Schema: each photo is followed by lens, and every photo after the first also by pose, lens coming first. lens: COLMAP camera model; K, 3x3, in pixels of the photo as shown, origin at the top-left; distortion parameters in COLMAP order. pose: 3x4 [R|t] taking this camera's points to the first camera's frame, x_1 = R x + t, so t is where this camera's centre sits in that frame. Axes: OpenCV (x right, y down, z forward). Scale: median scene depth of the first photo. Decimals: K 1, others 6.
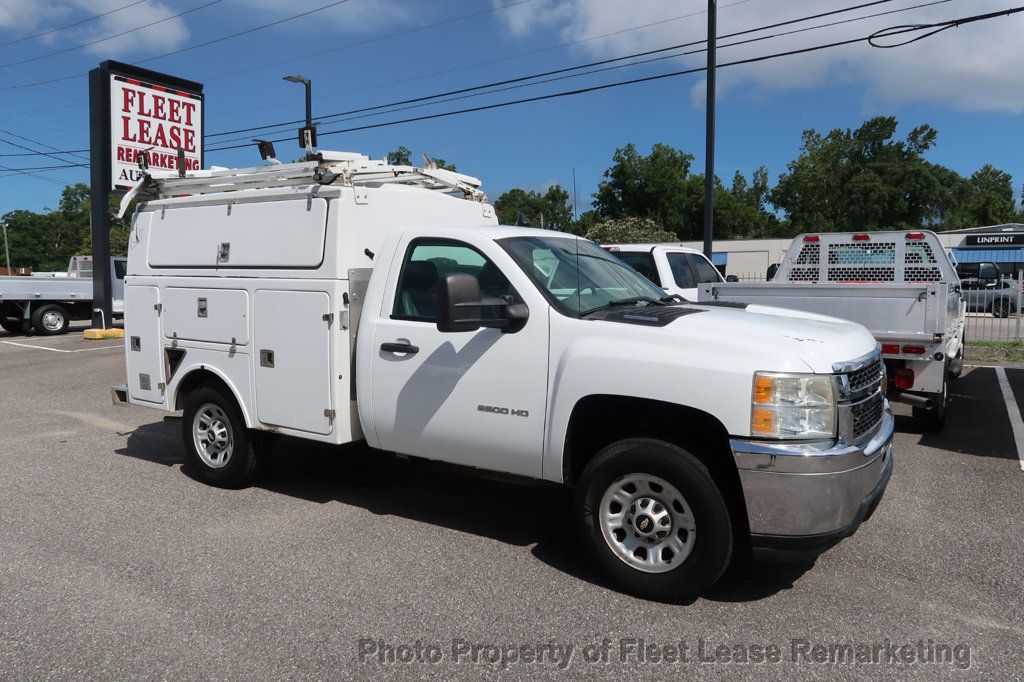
lens RADIAL K [[706.3, 0, 508.4], [0, 706.3, 338.3], [0, 0, 1]] dist [-0.029408, 0.016181]
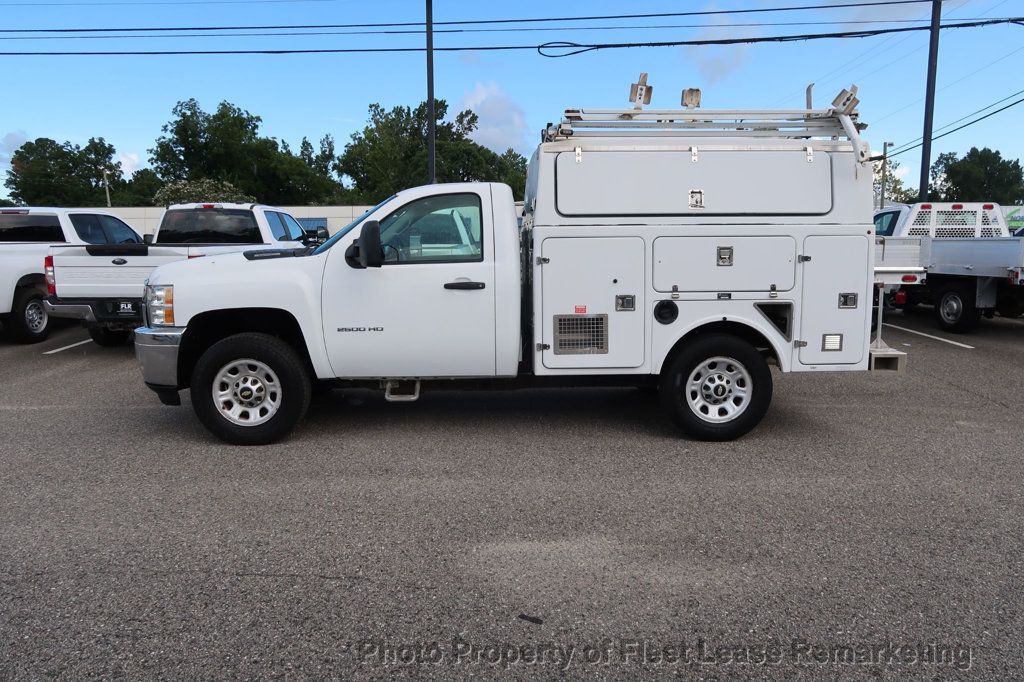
lens RADIAL K [[706.3, 0, 508.4], [0, 706.3, 338.3], [0, 0, 1]] dist [-0.029408, 0.016181]
pose [[0.821595, -0.075441, 0.565057, -0.714840], [0.048502, 0.996861, 0.062570, 0.030393], [-0.568004, -0.024001, 0.822676, -0.077031]]
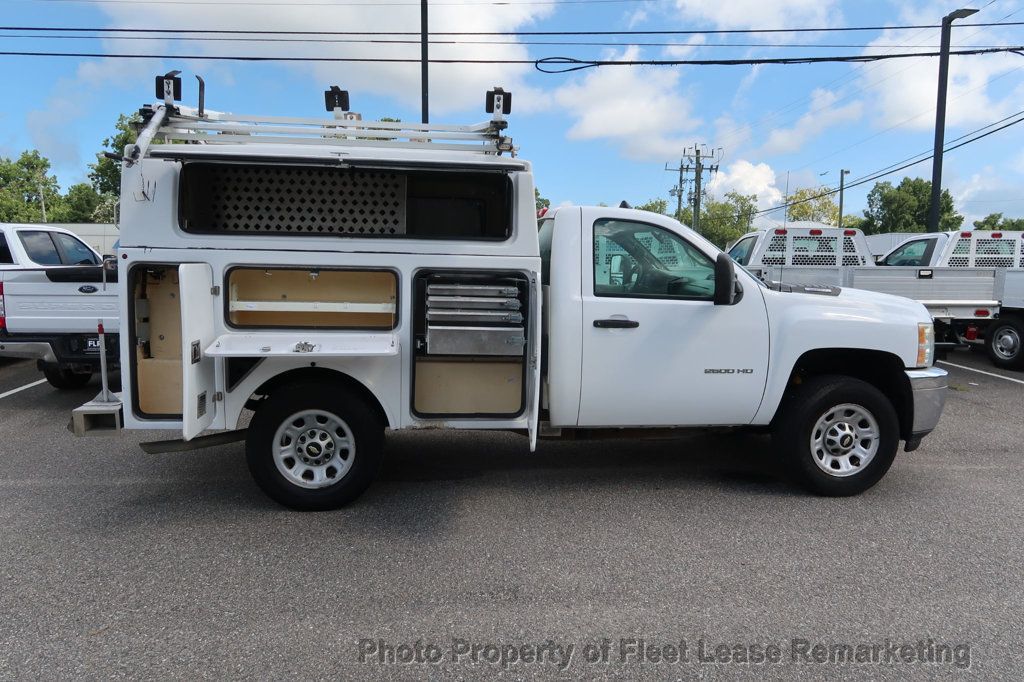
lens RADIAL K [[706.3, 0, 508.4], [0, 706.3, 338.3], [0, 0, 1]] dist [-0.029408, 0.016181]
pose [[0.777700, -0.057024, 0.626044, -0.741086], [0.044191, 0.998373, 0.036042, -0.007611], [-0.627081, -0.000365, 0.778954, 0.228974]]
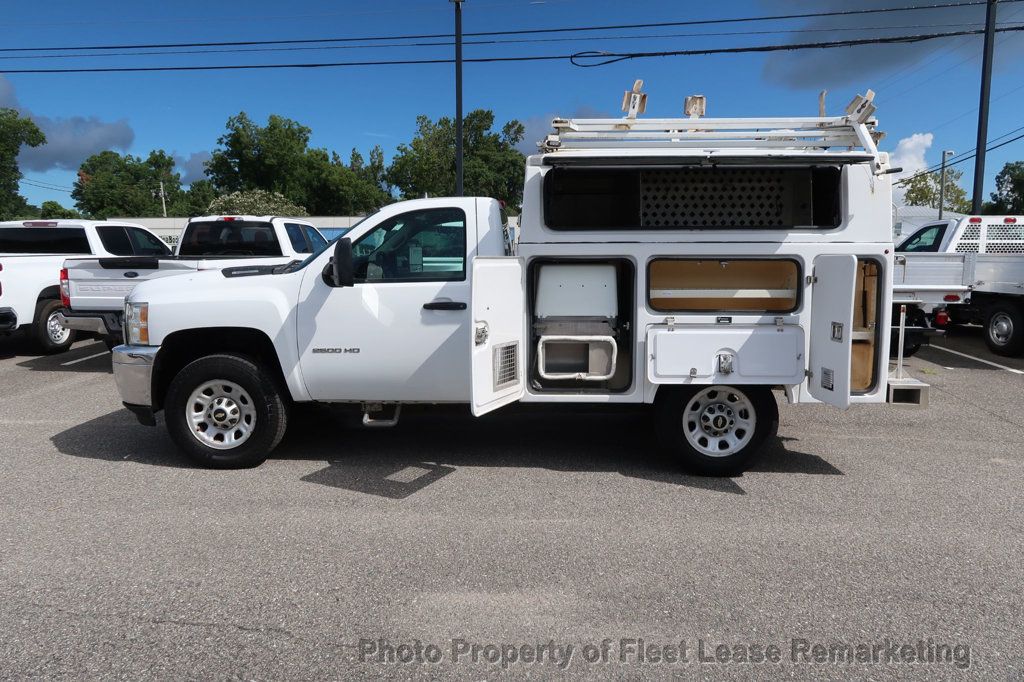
lens RADIAL K [[706.3, 0, 508.4], [0, 706.3, 338.3], [0, 0, 1]] dist [-0.029408, 0.016181]
pose [[0.858125, -0.056910, 0.510278, -0.613989], [0.039256, 0.998201, 0.045310, 0.019692], [-0.511939, -0.018850, 0.858815, -0.074811]]
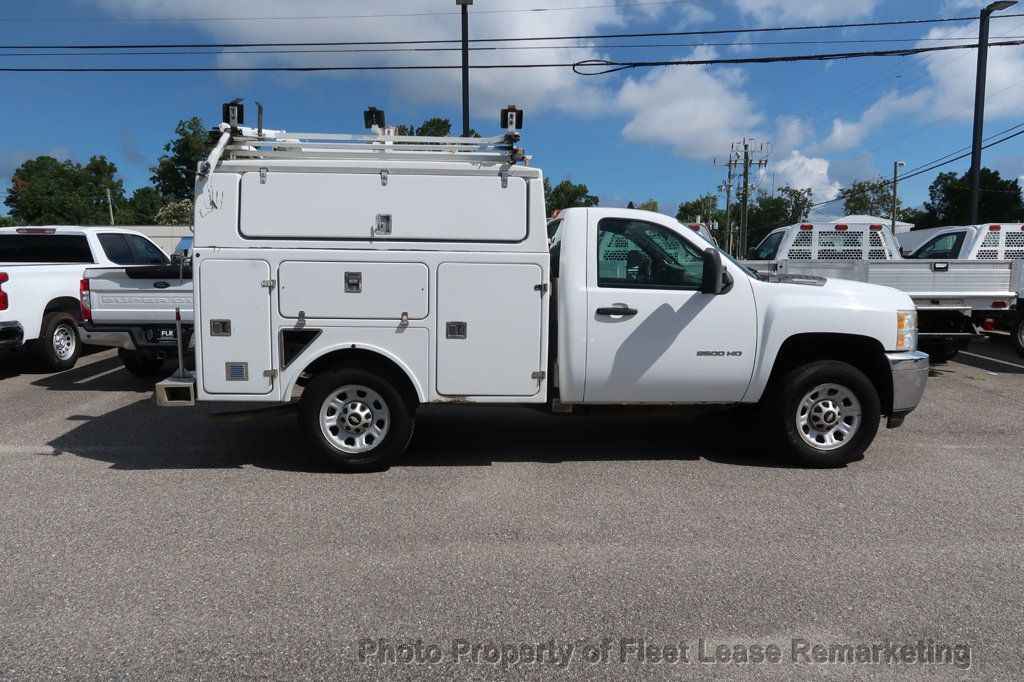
lens RADIAL K [[706.3, 0, 508.4], [0, 706.3, 338.3], [0, 0, 1]] dist [-0.029408, 0.016181]
pose [[0.819302, -0.059291, 0.570288, -0.778970], [0.046810, 0.998235, 0.036534, 0.005765], [-0.571448, -0.003237, 0.820632, 0.106718]]
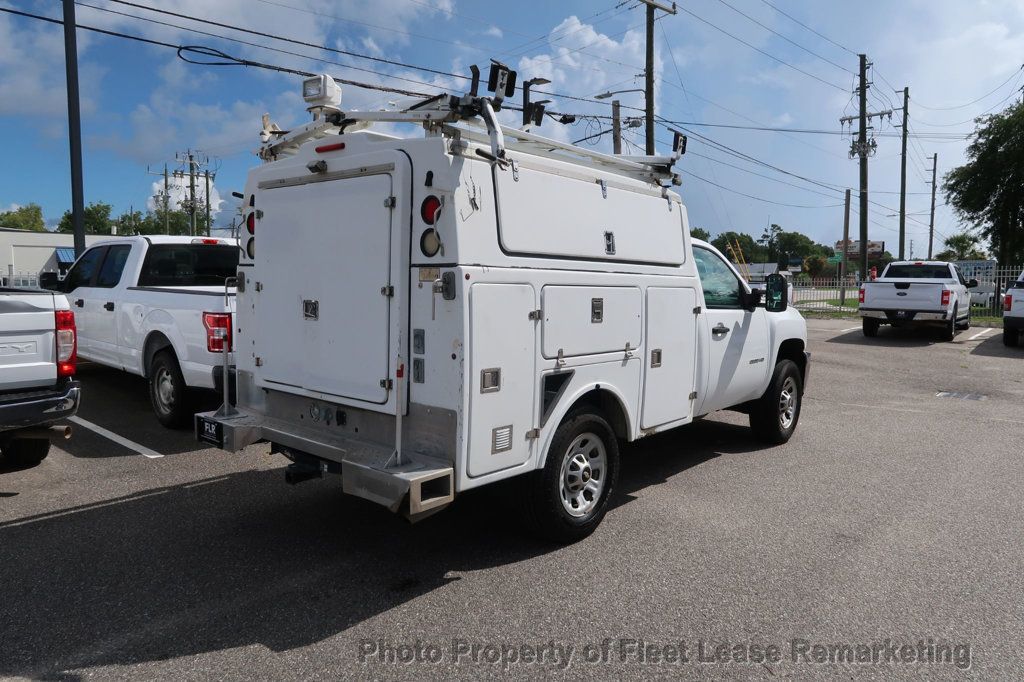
lens RADIAL K [[706.3, 0, 508.4], [0, 706.3, 338.3], [0, 0, 1]] dist [-0.029408, 0.016181]
pose [[0.144180, -0.079399, 0.986361, -1.189378], [0.077815, 0.994599, 0.068687, -0.072530], [-0.986487, 0.066850, 0.149580, 0.949099]]
